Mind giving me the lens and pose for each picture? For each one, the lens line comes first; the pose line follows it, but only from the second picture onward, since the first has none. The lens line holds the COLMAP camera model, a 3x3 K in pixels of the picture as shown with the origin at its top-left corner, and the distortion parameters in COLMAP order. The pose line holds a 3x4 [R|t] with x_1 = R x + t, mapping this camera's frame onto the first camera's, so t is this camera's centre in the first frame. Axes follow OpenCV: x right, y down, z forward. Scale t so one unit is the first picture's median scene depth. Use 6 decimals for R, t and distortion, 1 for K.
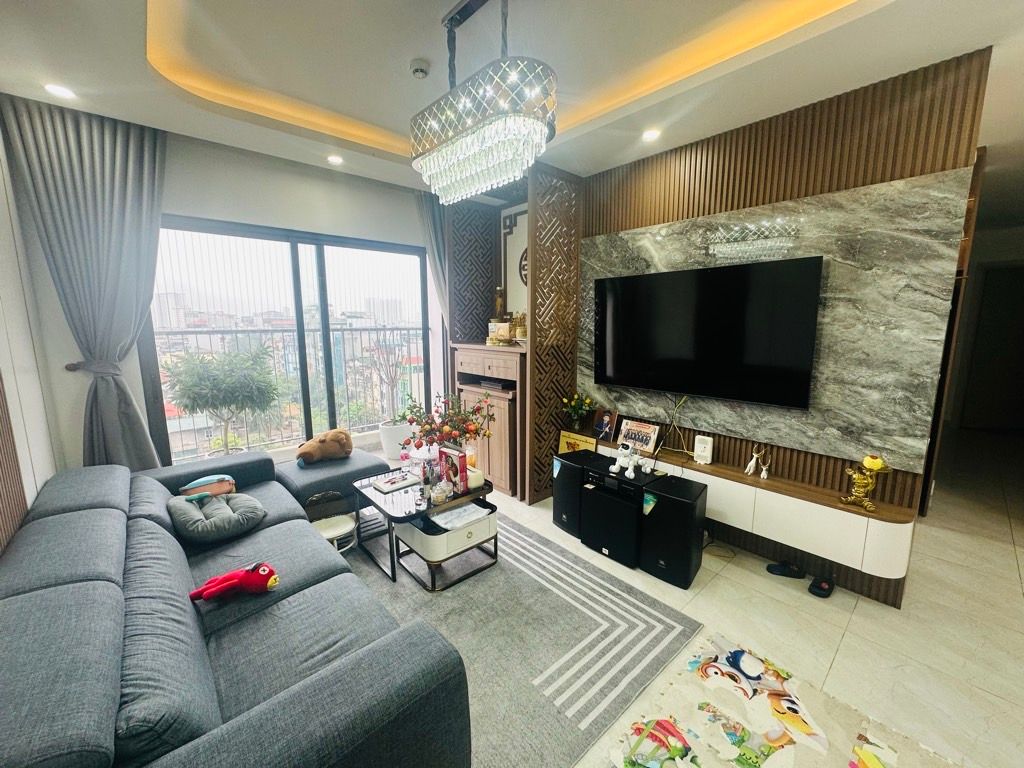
lens RADIAL K [[408.7, 0, 512.0], [0, 408.7, 384.0], [0, 0, 1]] dist [-0.001311, -0.000206]
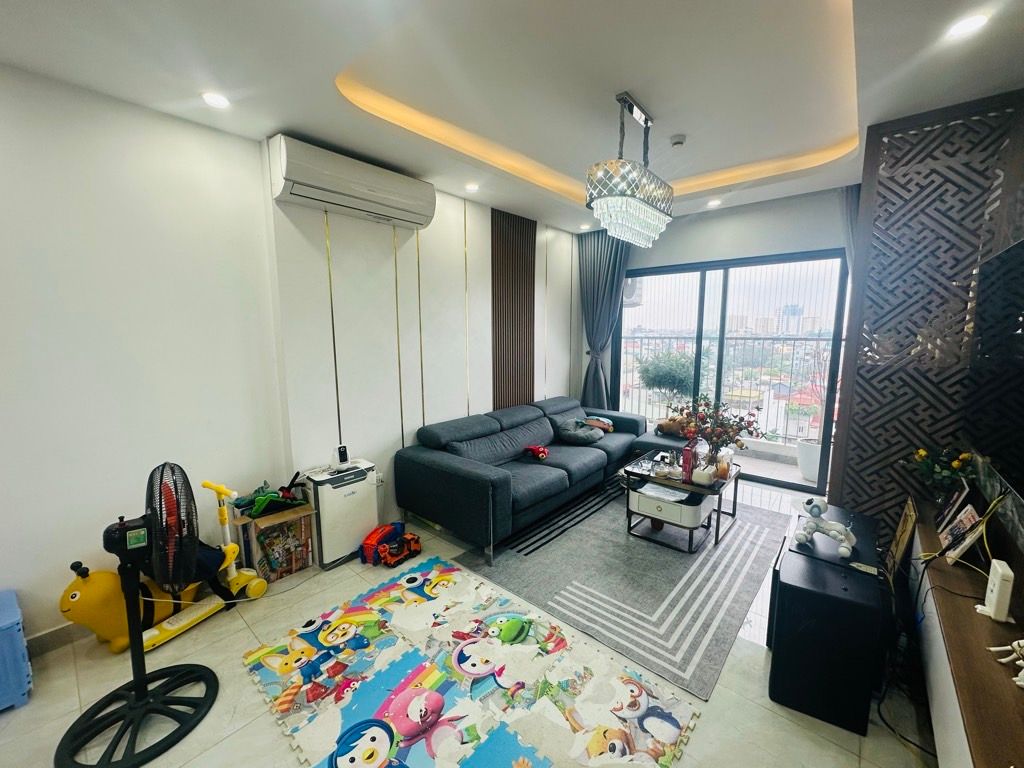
lens RADIAL K [[408.7, 0, 512.0], [0, 408.7, 384.0], [0, 0, 1]] dist [-0.001311, -0.000206]
pose [[0.125943, 0.137694, -0.982435, 1.005041], [-0.150196, 0.981551, 0.118315, -0.073909], [0.980602, 0.132657, 0.144301, 0.354934]]
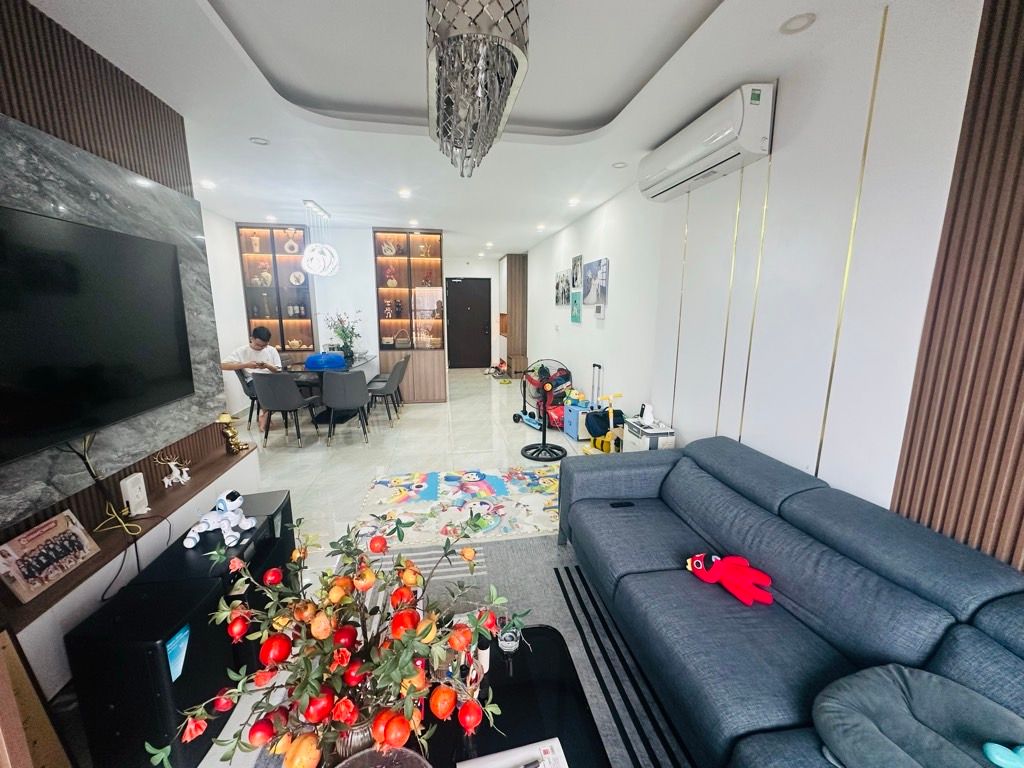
lens RADIAL K [[408.7, 0, 512.0], [0, 408.7, 384.0], [0, 0, 1]] dist [-0.001311, -0.000206]
pose [[-0.850322, -0.095348, 0.517552, -0.491967], [0.081913, 0.947484, 0.309135, -0.210437], [-0.519848, 0.305259, -0.797857, 1.367226]]
